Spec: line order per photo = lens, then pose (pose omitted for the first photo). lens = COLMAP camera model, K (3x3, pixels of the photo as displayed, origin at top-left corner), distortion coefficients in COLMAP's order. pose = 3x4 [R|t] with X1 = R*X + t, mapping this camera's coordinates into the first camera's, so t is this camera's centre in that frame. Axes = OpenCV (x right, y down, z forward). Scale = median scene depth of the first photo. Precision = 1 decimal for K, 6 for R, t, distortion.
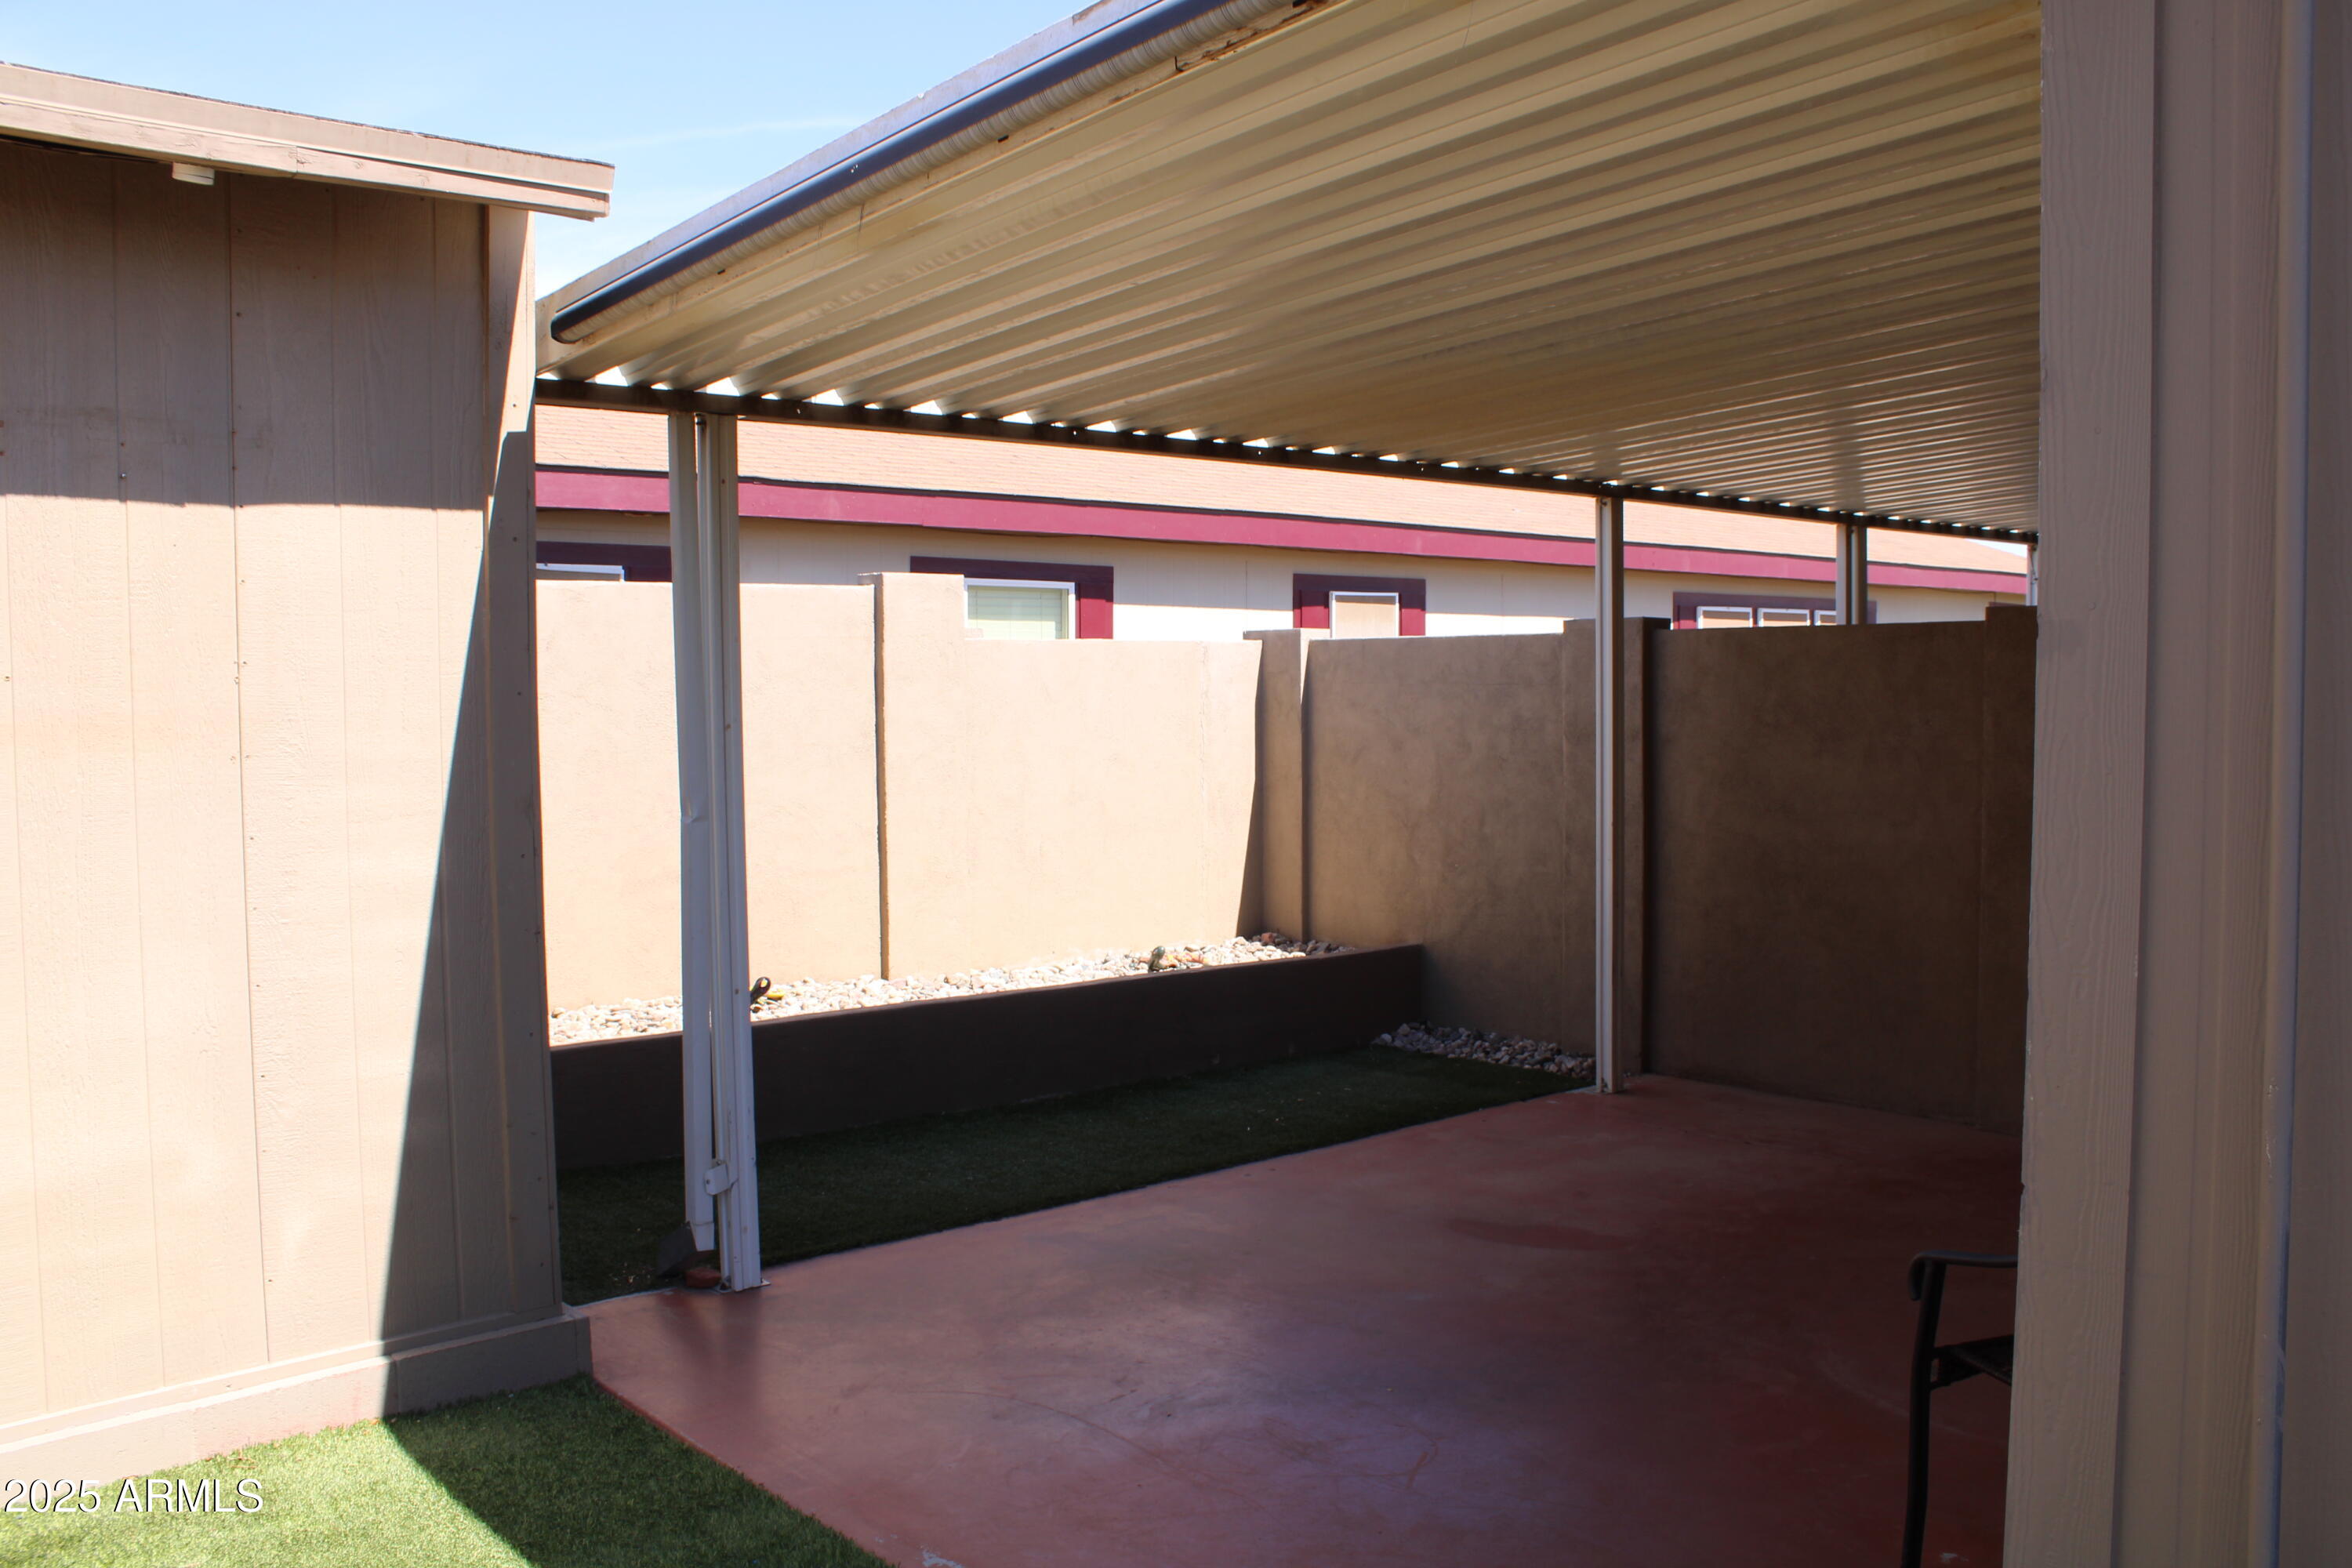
lens RADIAL K [[1967.9, 0, 1185.3], [0, 1967.9, 787.3], [0, 0, 1]] dist [-0.162108, 0.144256]
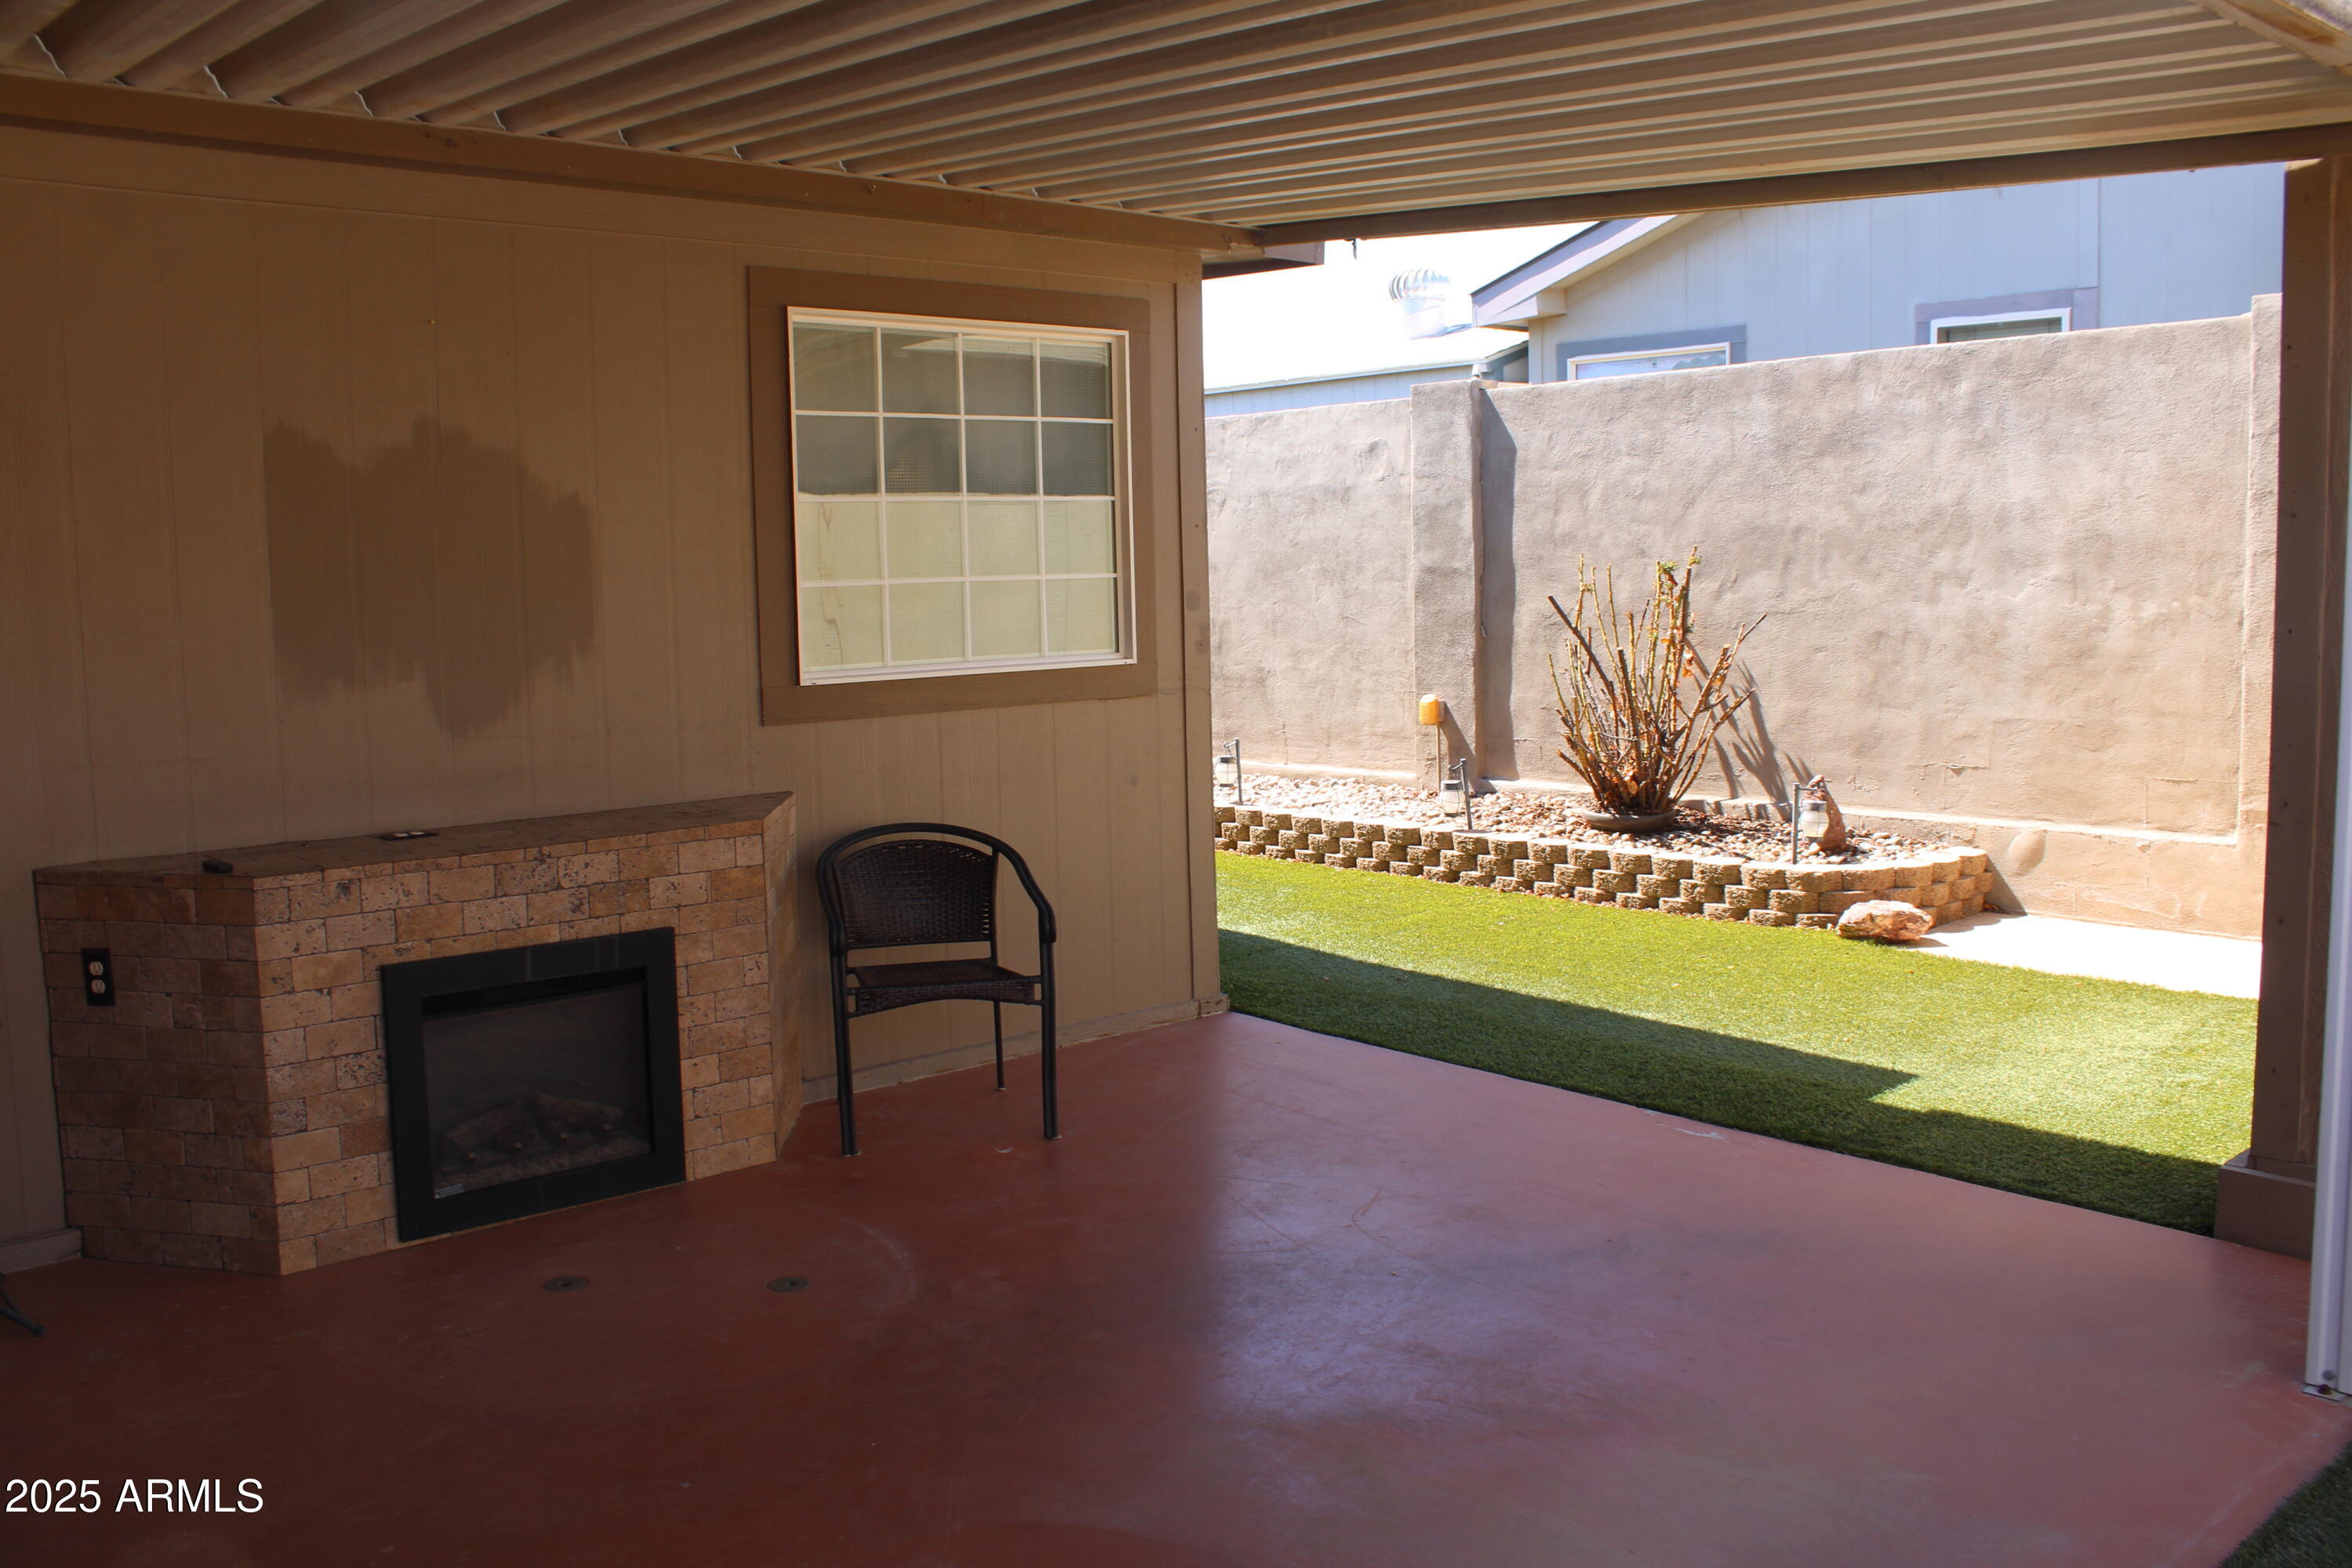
lens RADIAL K [[1967.9, 0, 1165.6], [0, 1967.9, 769.1], [0, 0, 1]] dist [-0.162108, 0.144256]
pose [[-0.999605, 0.021096, 0.018586, 0.099480], [0.023711, 0.987783, 0.154022, -0.040810], [-0.015109, 0.154402, -0.987893, 0.967418]]
